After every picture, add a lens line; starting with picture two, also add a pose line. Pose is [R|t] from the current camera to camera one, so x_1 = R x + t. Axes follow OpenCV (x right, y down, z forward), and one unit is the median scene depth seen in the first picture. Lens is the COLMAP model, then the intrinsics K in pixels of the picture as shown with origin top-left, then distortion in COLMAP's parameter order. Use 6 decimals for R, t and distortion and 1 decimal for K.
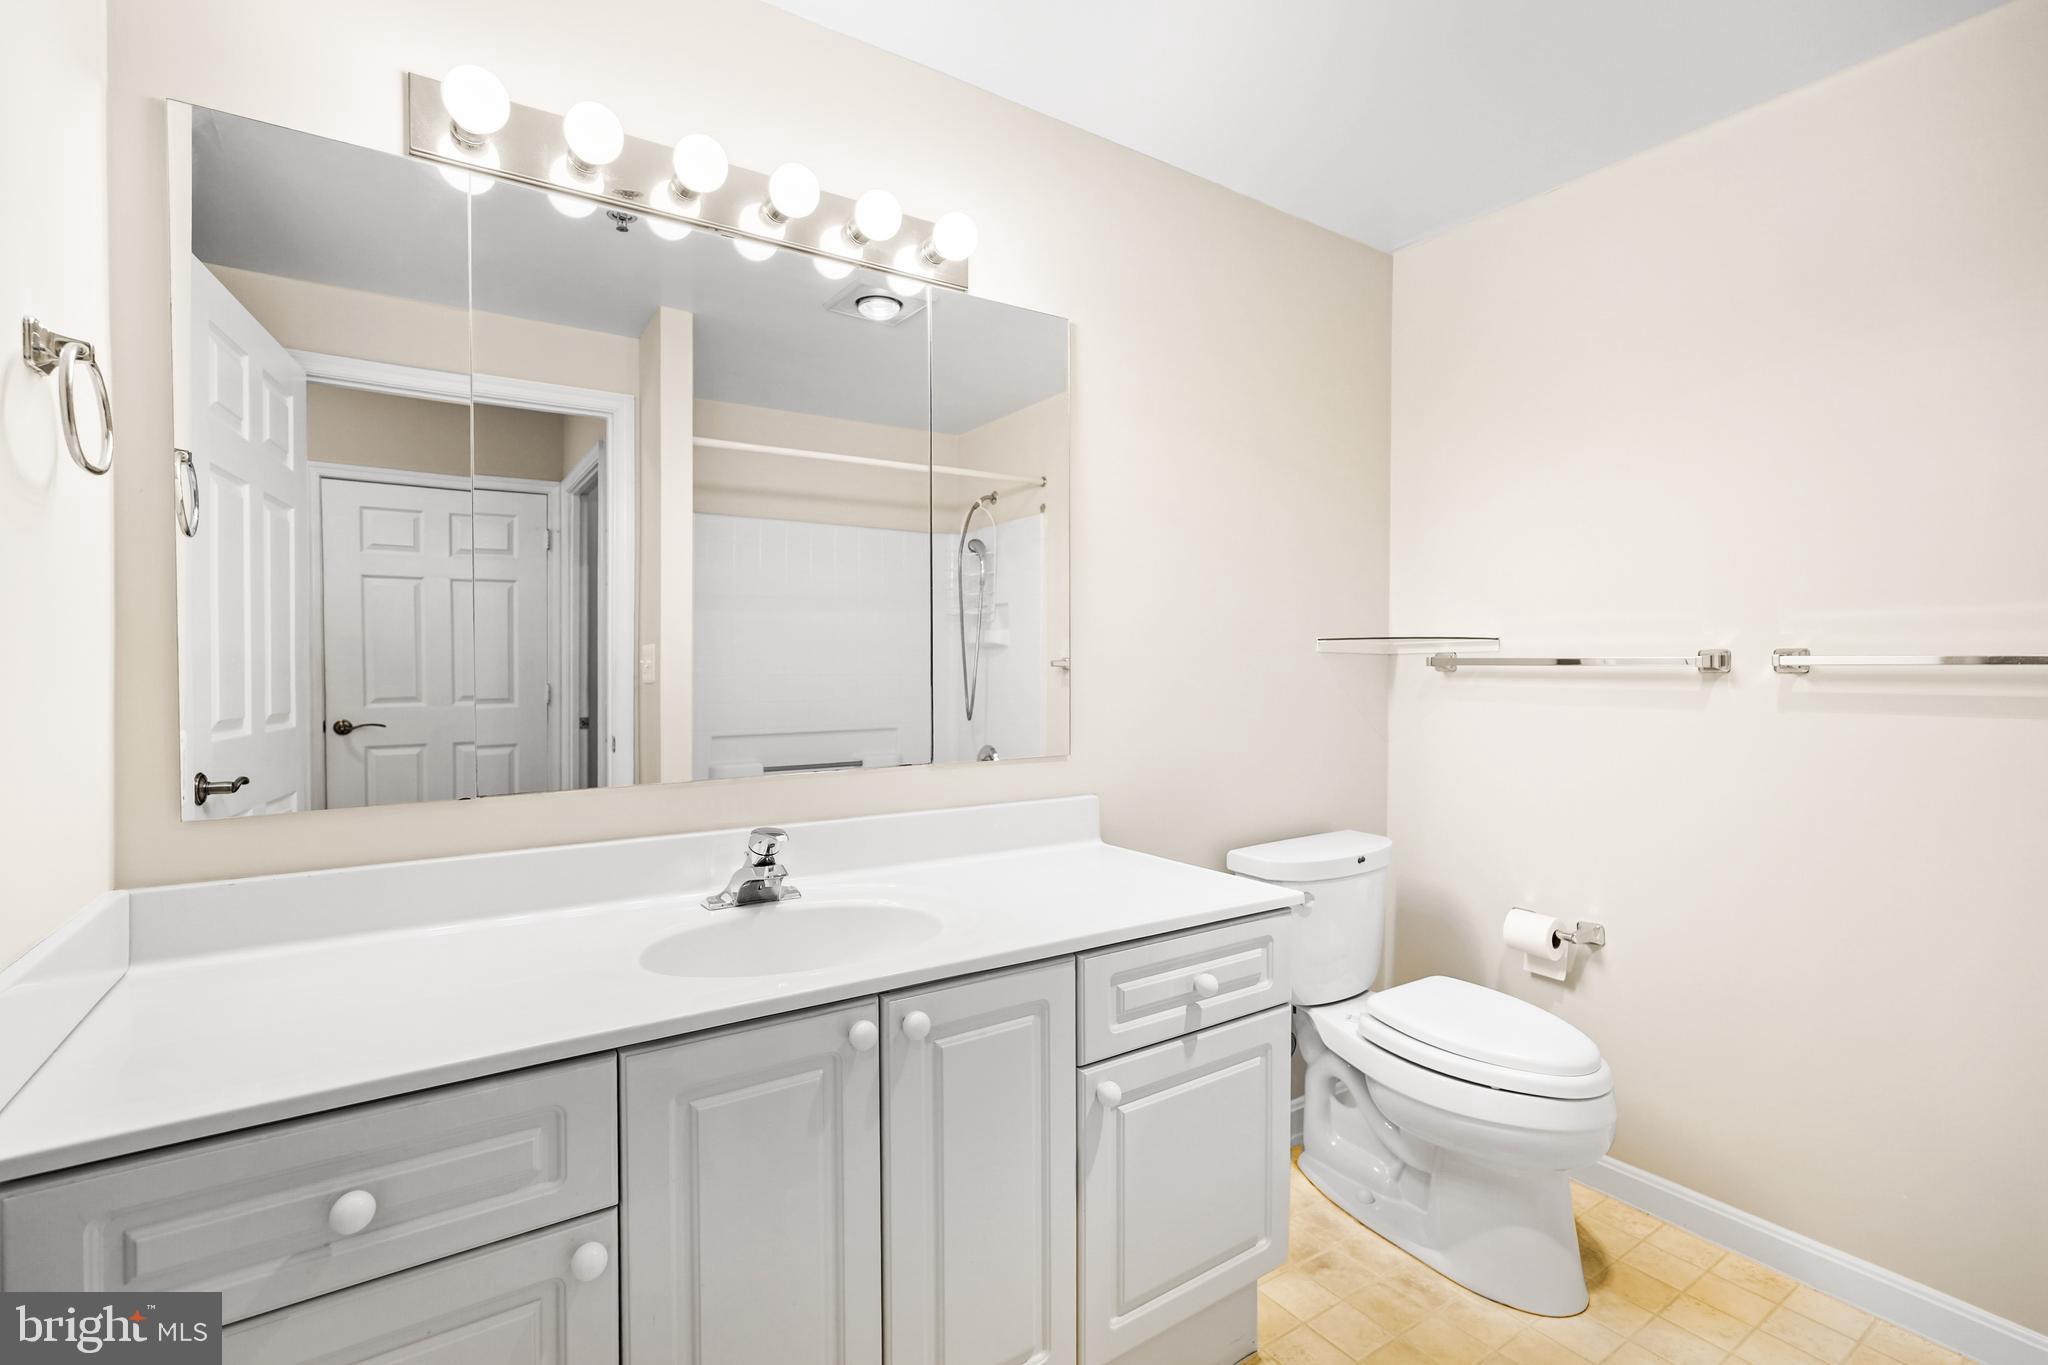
lens RADIAL K [[909.7, 0, 1011.5], [0, 909.7, 657.2], [0, 0, 1]] dist [-0.000904, -0.000040]
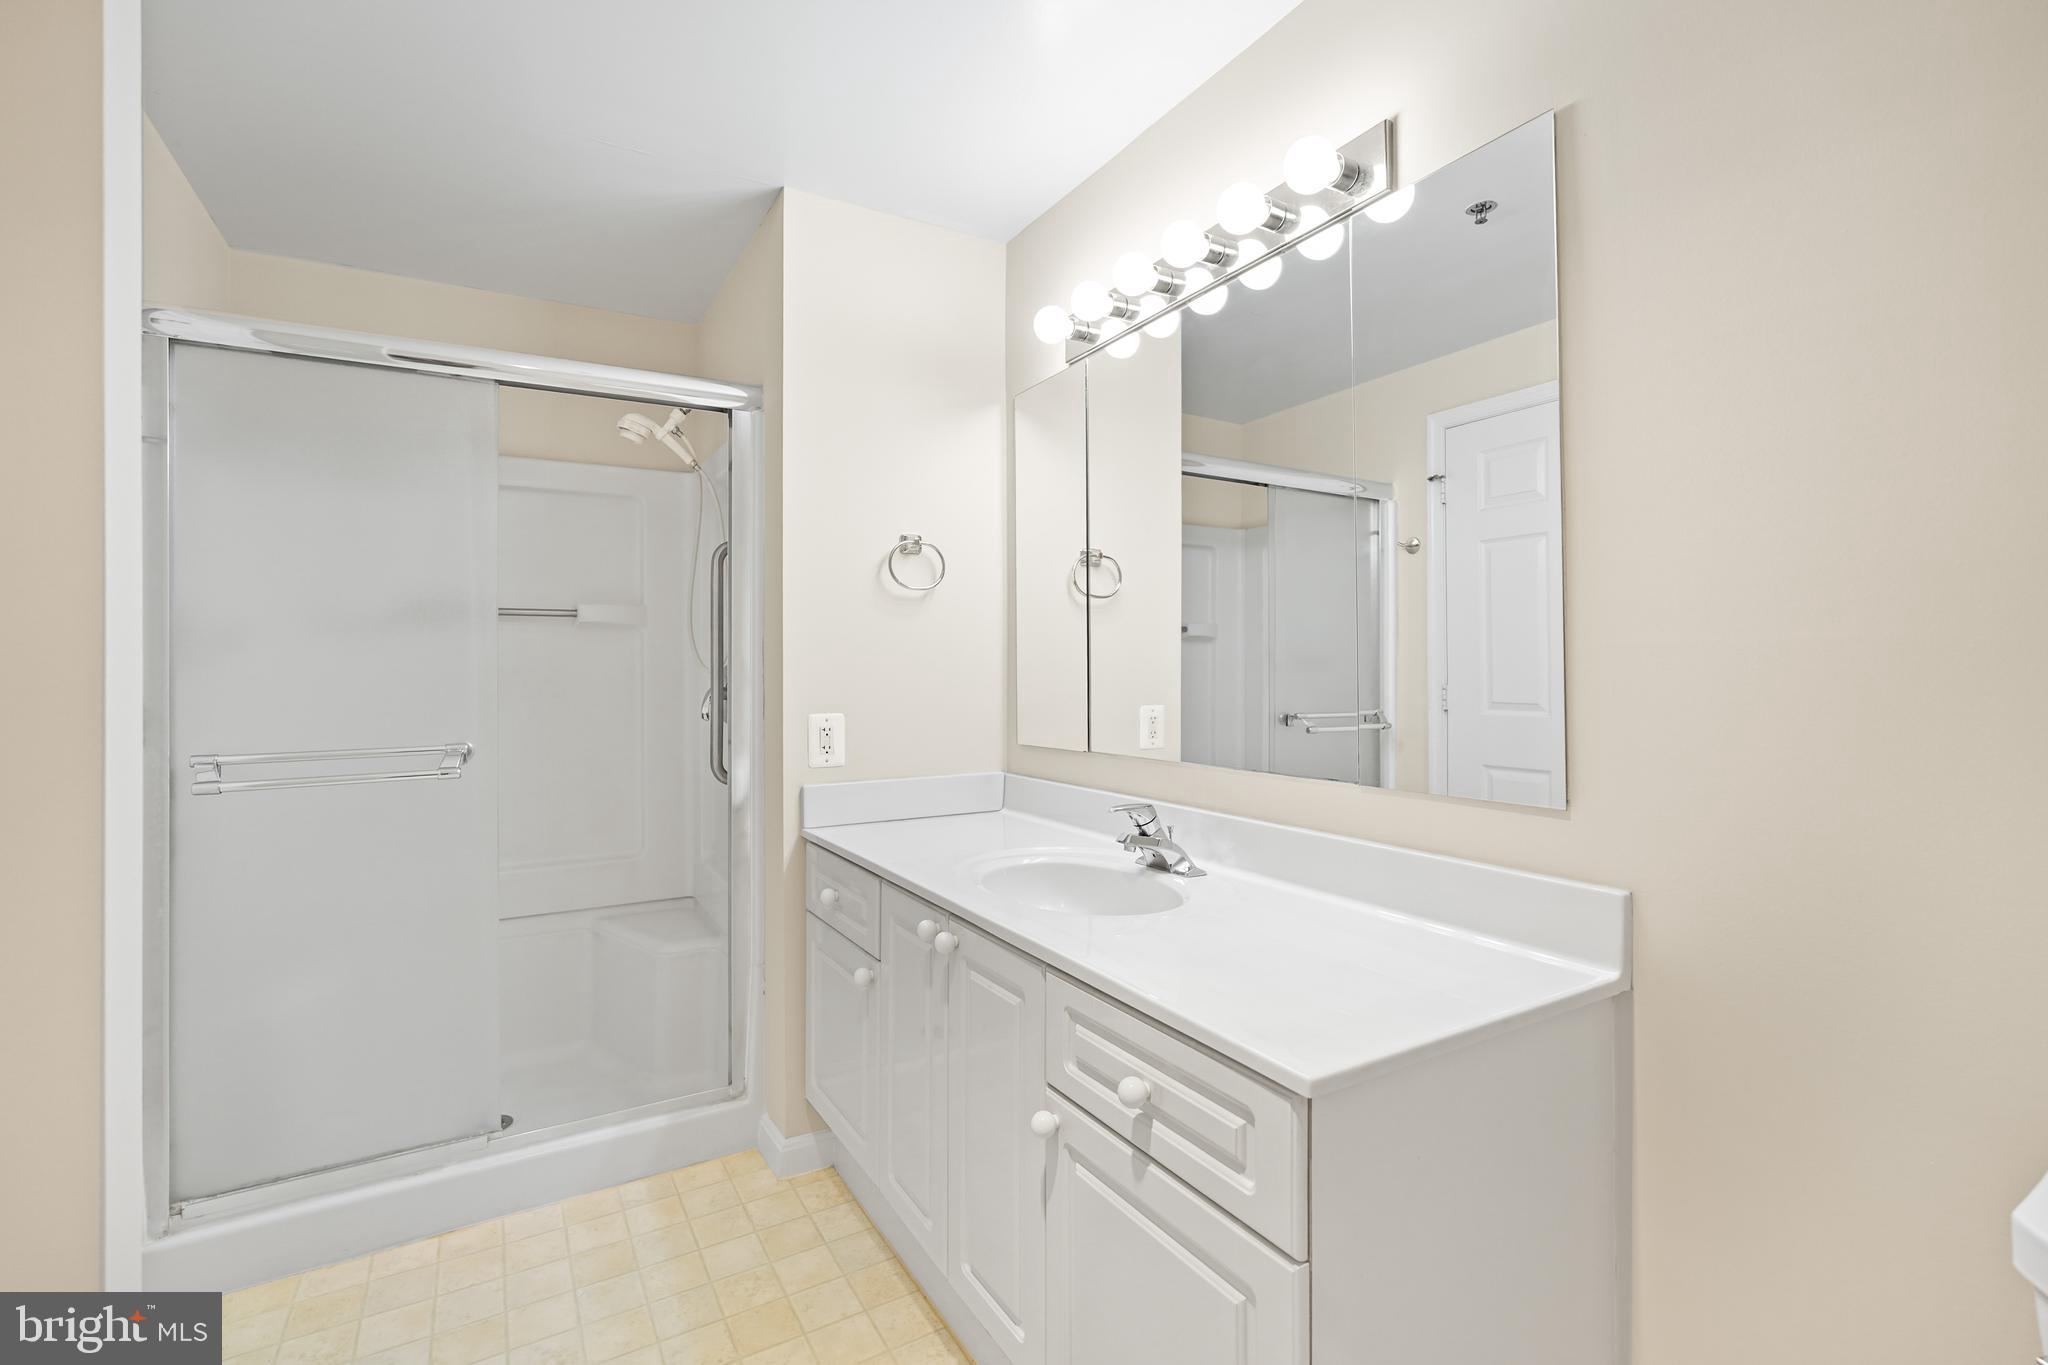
lens RADIAL K [[901.6, 0, 1024.0], [0, 901.6, 682.5], [0, 0, 1]] dist [-0.011957, 0.000020]
pose [[-0.050300, -0.000187, -0.998734, 0.871123], [0.000476, 1.000000, -0.000211, 0.033277], [0.998734, -0.000486, -0.050300, 0.888181]]
